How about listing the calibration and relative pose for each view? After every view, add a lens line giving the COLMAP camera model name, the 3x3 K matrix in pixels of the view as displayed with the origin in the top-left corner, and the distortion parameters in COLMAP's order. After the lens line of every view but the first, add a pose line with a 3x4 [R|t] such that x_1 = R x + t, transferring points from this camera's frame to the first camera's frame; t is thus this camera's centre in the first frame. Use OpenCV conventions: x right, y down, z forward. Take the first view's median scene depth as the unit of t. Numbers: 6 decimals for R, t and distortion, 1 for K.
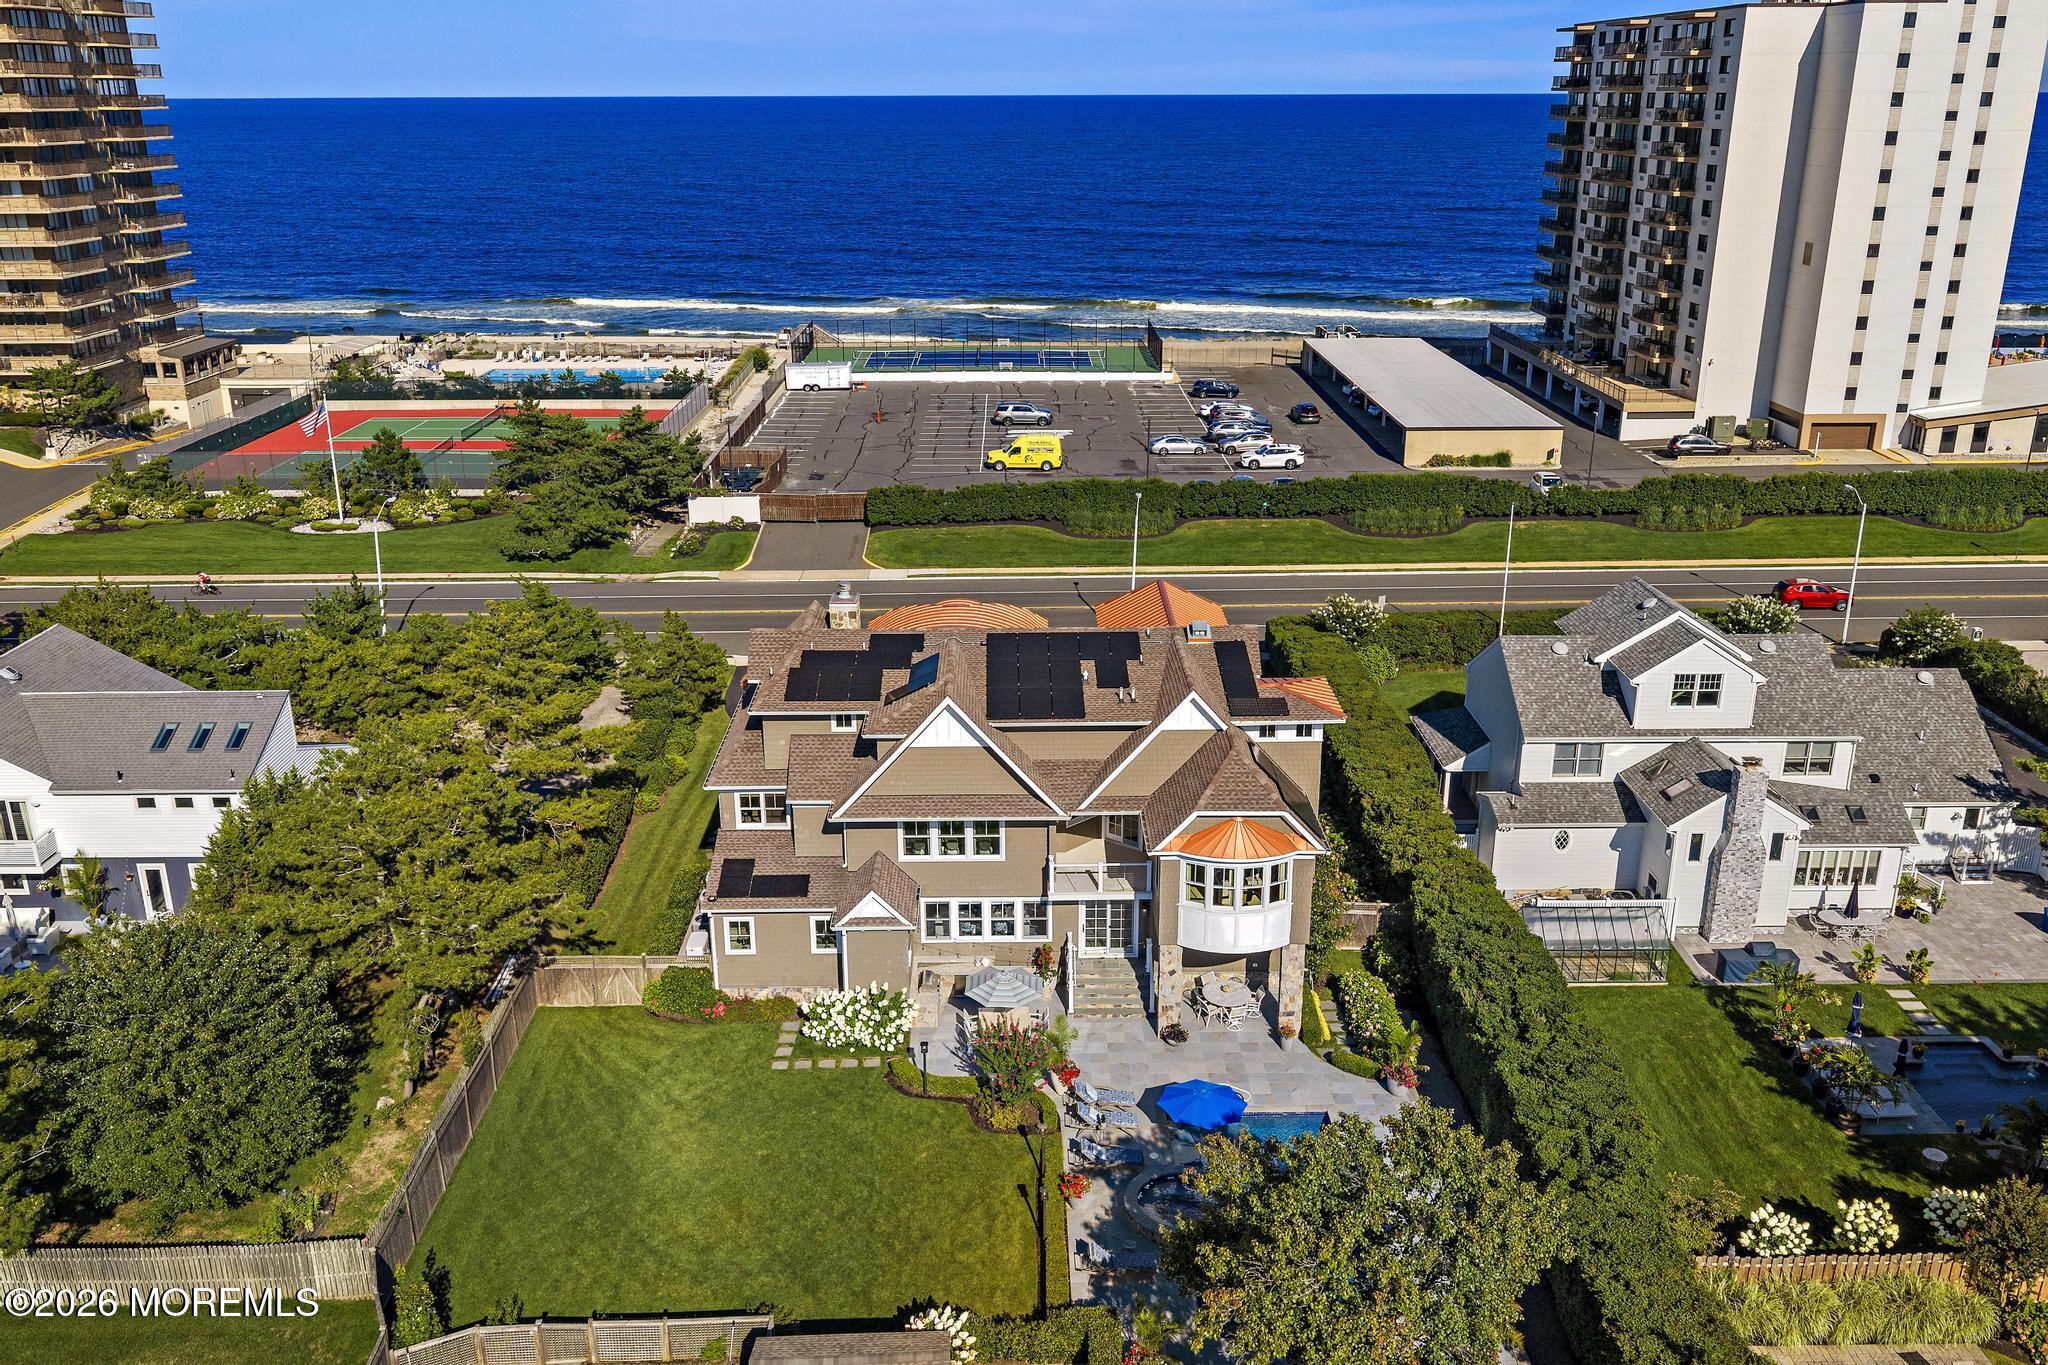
lens RADIAL K [[1663.4, 0, 1025.0], [0, 1663.4, 682.4], [0, 0, 1]] dist [-0.003487, -0.000099]
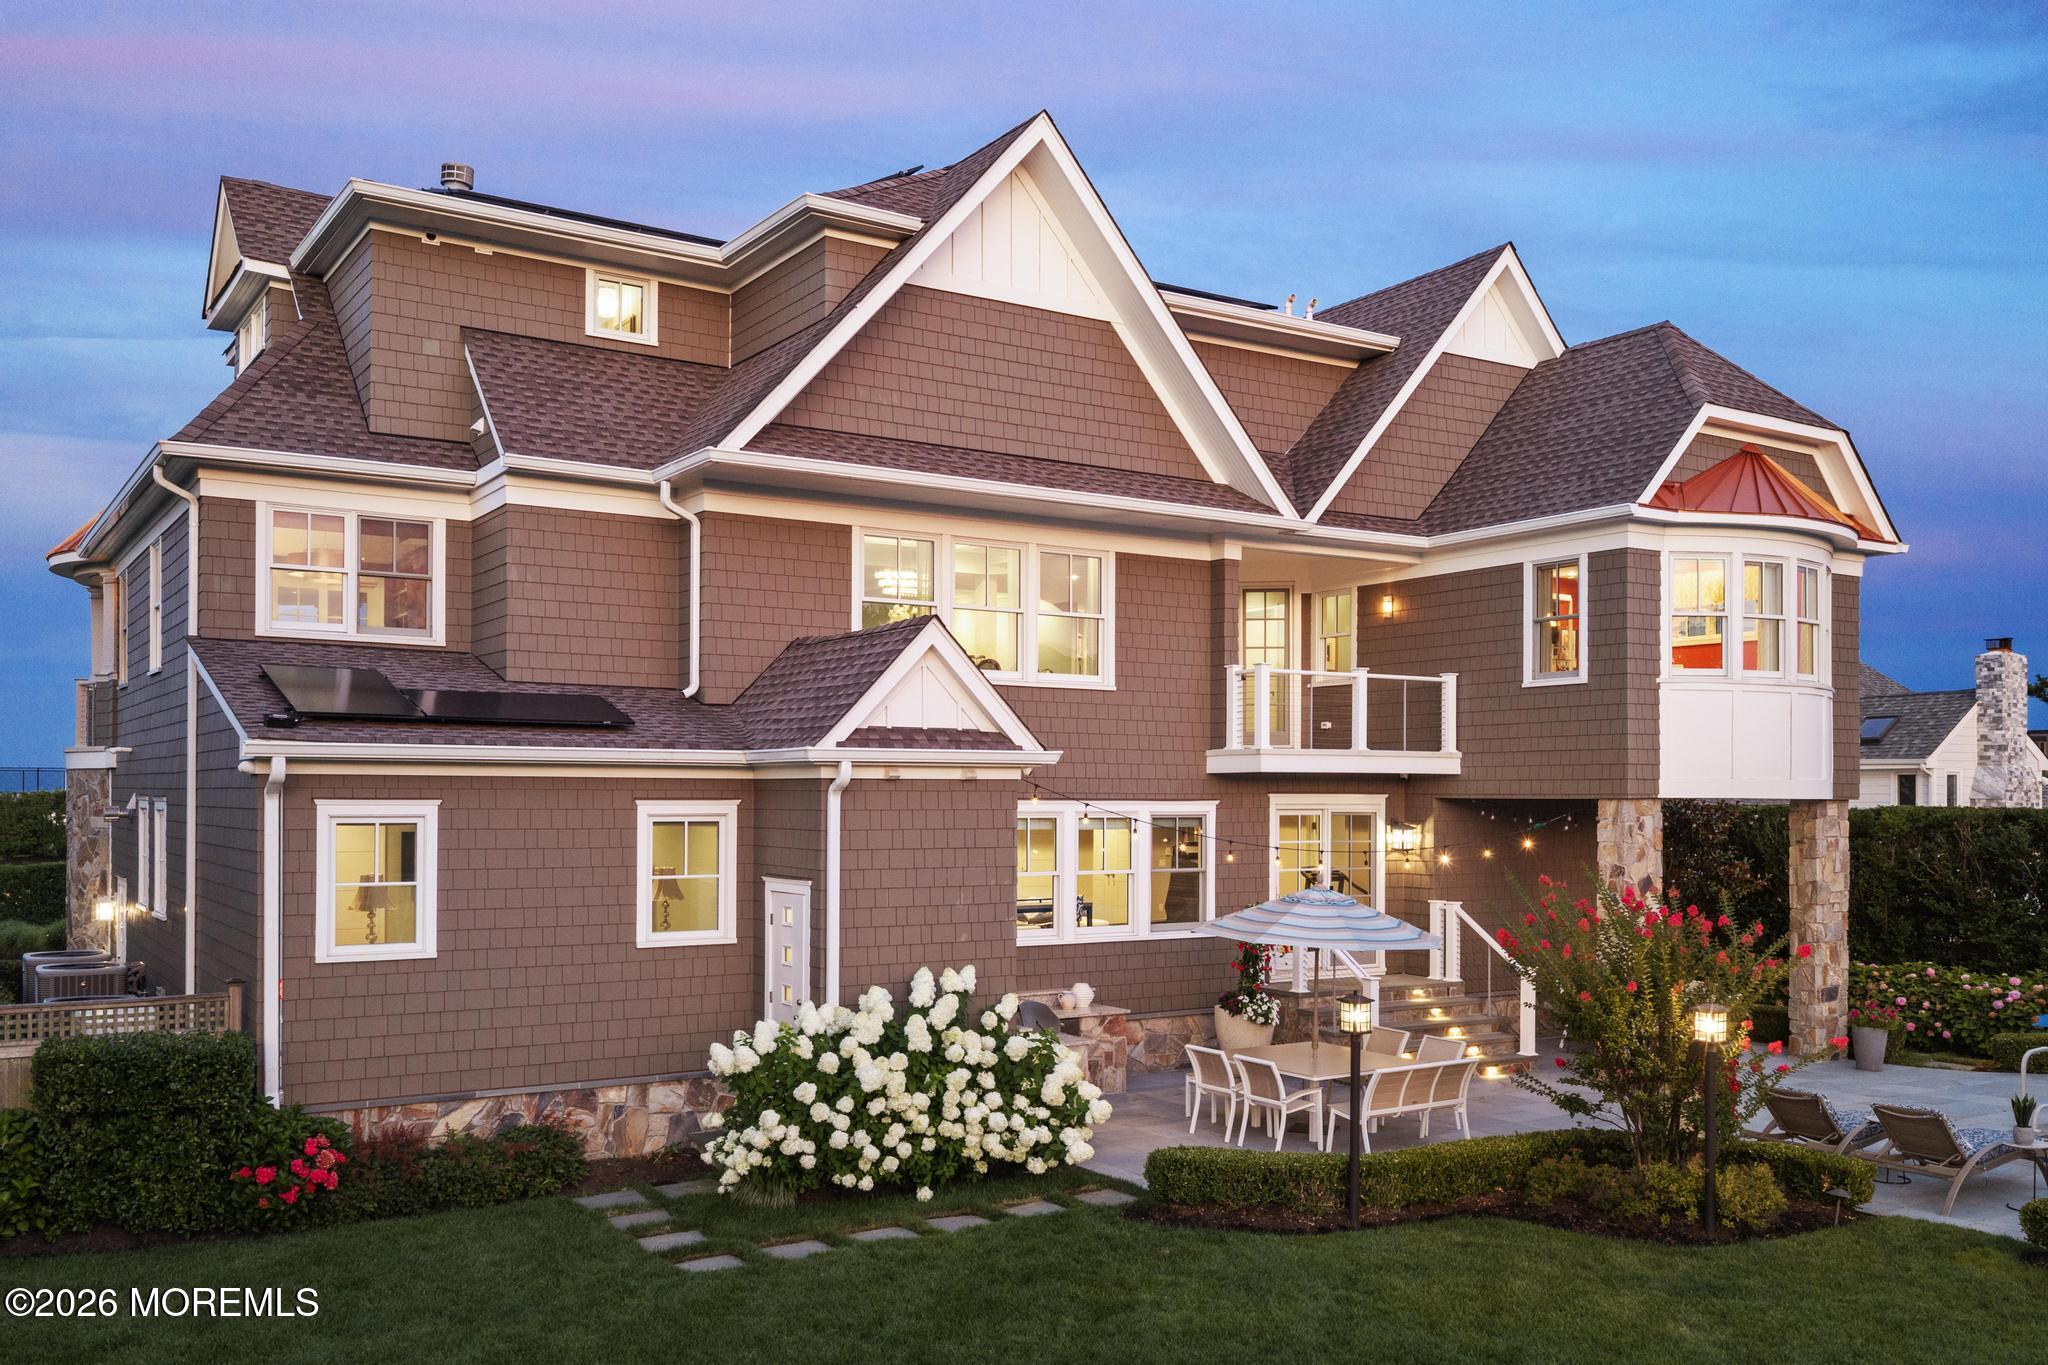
lens RADIAL K [[1600.3, 0, 1028.1], [0, 1600.3, 685.3], [0, 0, 1]] dist [0.009704, -0.000572]
pose [[0.876300, 0.017789, 0.481438, -0.212777], [0.145035, 0.943217, -0.298841, 0.222281], [-0.459417, 0.331699, 0.823961, 0.754689]]
